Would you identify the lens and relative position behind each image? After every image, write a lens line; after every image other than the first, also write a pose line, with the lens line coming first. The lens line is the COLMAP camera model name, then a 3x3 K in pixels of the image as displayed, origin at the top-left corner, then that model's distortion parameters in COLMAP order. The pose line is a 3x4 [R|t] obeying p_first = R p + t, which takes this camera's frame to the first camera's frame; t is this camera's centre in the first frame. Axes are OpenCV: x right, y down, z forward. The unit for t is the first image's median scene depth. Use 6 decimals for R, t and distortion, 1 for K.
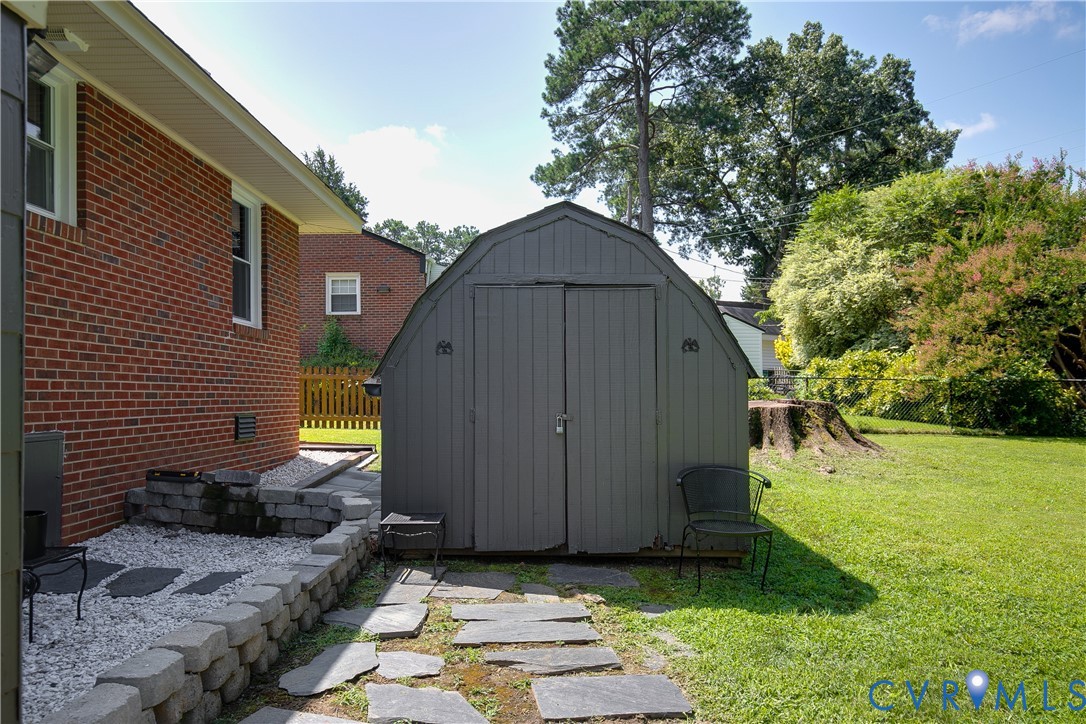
lens RADIAL K [[774.3, 0, 543.0], [0, 774.3, 362.0], [0, 0, 1]] dist [-0.000598, -0.000993]
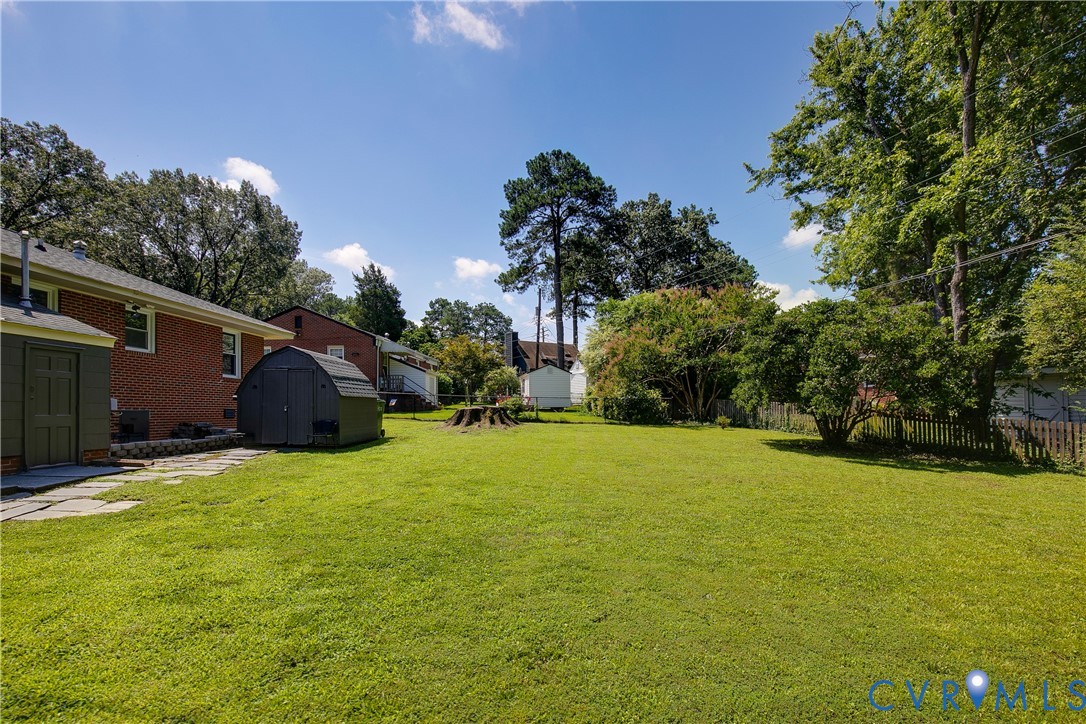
lens RADIAL K [[495.8, 0, 544.6], [0, 495.8, 392.3], [0, 0, 1]] dist [-0.033978, -0.000355]
pose [[0.999904, -0.001568, 0.013745, 0.092354], [0.001485, 0.999981, 0.006028, -0.000441], [-0.013754, -0.006007, 0.999887, -0.100440]]
